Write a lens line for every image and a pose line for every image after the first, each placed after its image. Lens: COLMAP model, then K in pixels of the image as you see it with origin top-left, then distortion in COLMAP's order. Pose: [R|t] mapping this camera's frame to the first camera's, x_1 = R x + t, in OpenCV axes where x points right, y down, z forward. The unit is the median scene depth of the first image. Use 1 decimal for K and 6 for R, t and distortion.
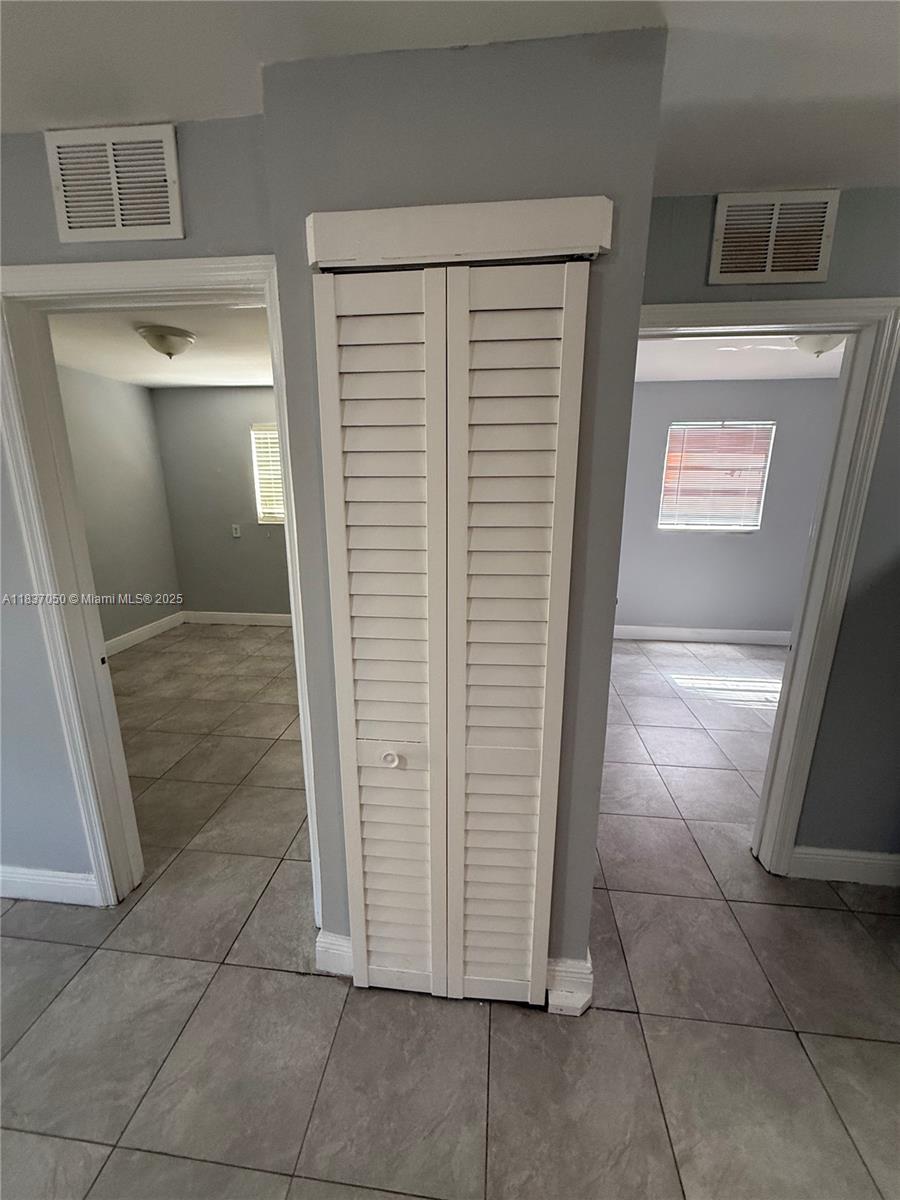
lens RADIAL K [[476.1, 0, 451.5], [0, 476.1, 595.9], [0, 0, 1]] dist [0.000130, 0.000112]
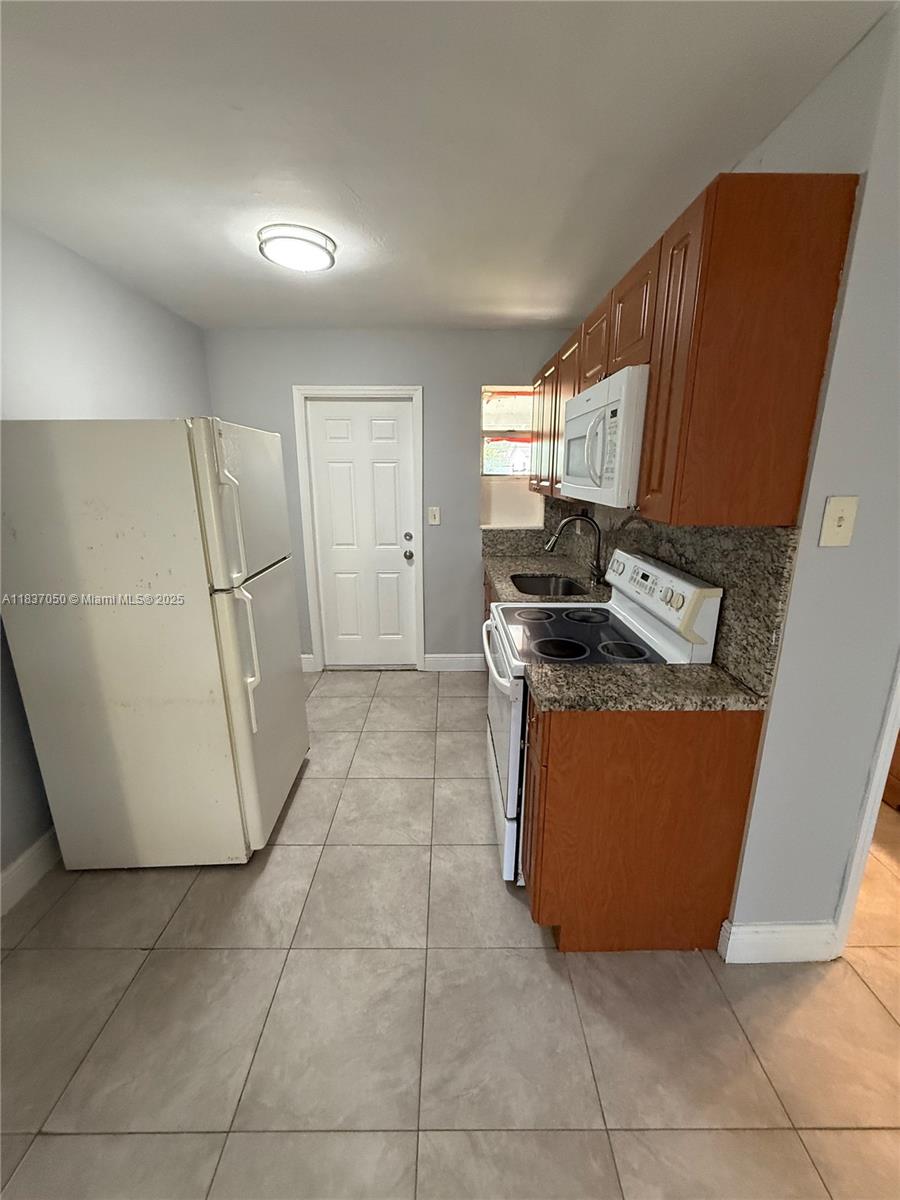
lens RADIAL K [[476.1, 0, 451.5], [0, 476.1, 595.9], [0, 0, 1]] dist [0.000130, 0.000112]
pose [[-0.112590, -0.255991, 0.960100, 0.084885], [0.237948, 0.931184, 0.276185, 0.015472], [-0.964730, 0.259549, -0.043930, 0.104016]]
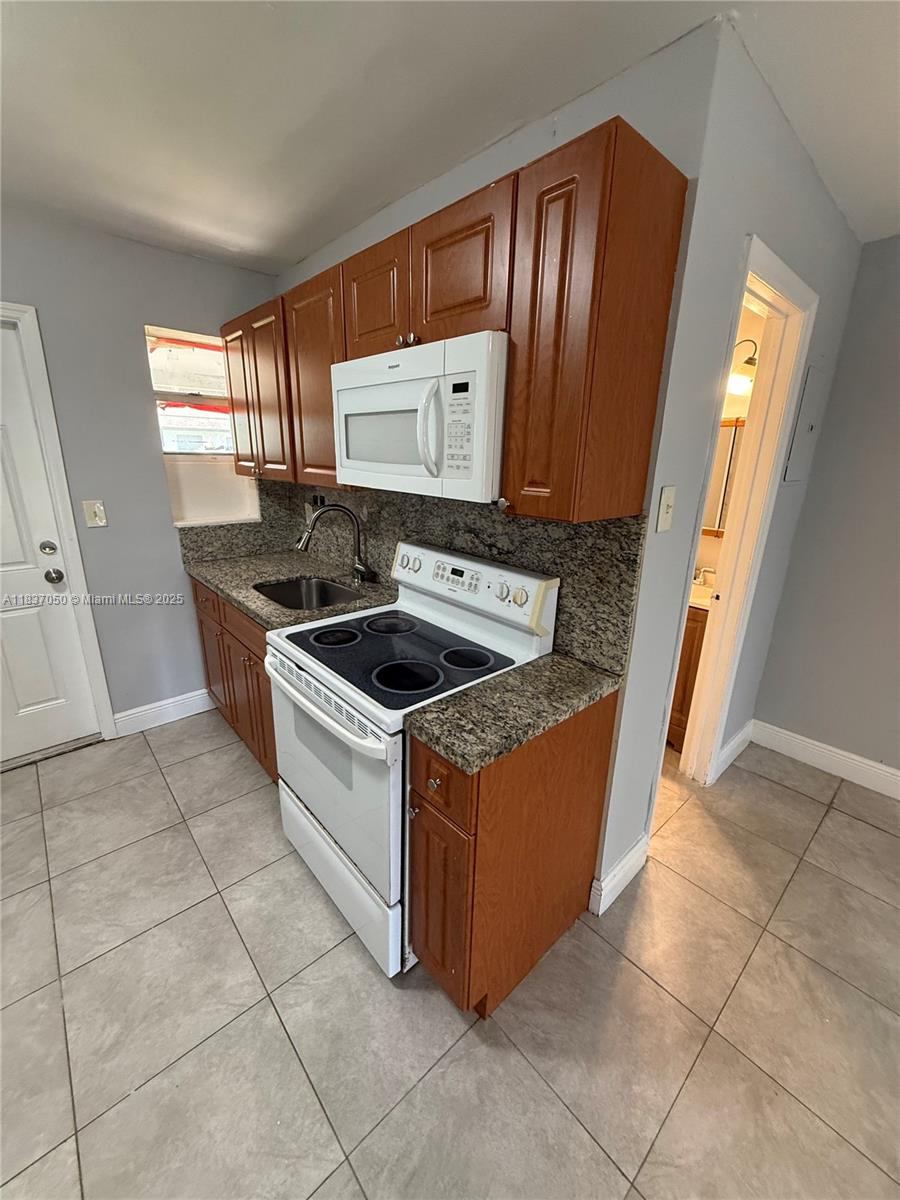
lens RADIAL K [[476.1, 0, 451.5], [0, 476.1, 595.9], [0, 0, 1]] dist [0.000130, 0.000112]
pose [[-0.742281, -0.214977, 0.634668, 0.439797], [0.133471, 0.880729, 0.454425, -0.031693], [-0.656661, 0.422021, -0.625056, 0.268904]]
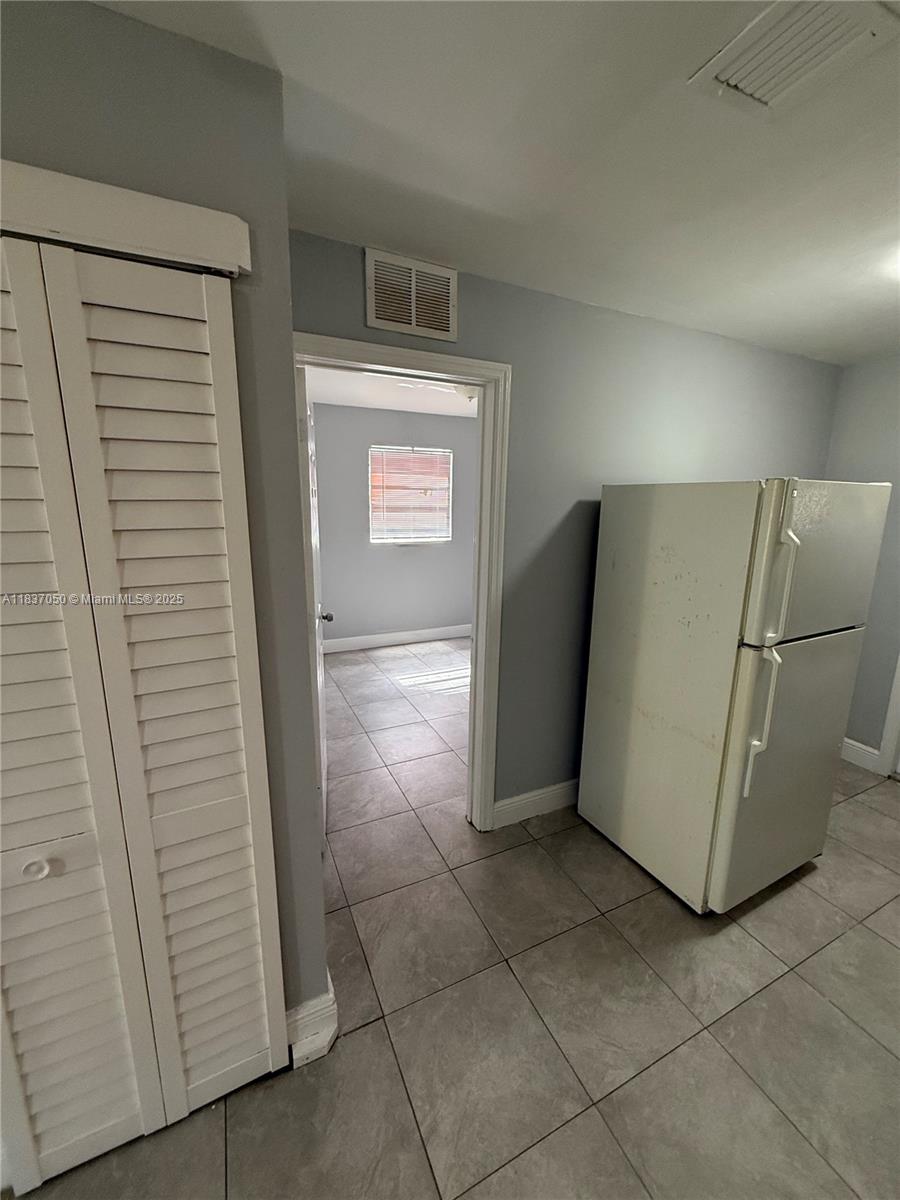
lens RADIAL K [[476.1, 0, 451.5], [0, 476.1, 595.9], [0, 0, 1]] dist [0.000130, 0.000112]
pose [[0.851295, -0.099288, 0.515207, 0.063260], [0.115087, 0.993355, 0.001272, -0.009447], [-0.511910, 0.058210, 0.857065, -0.008642]]
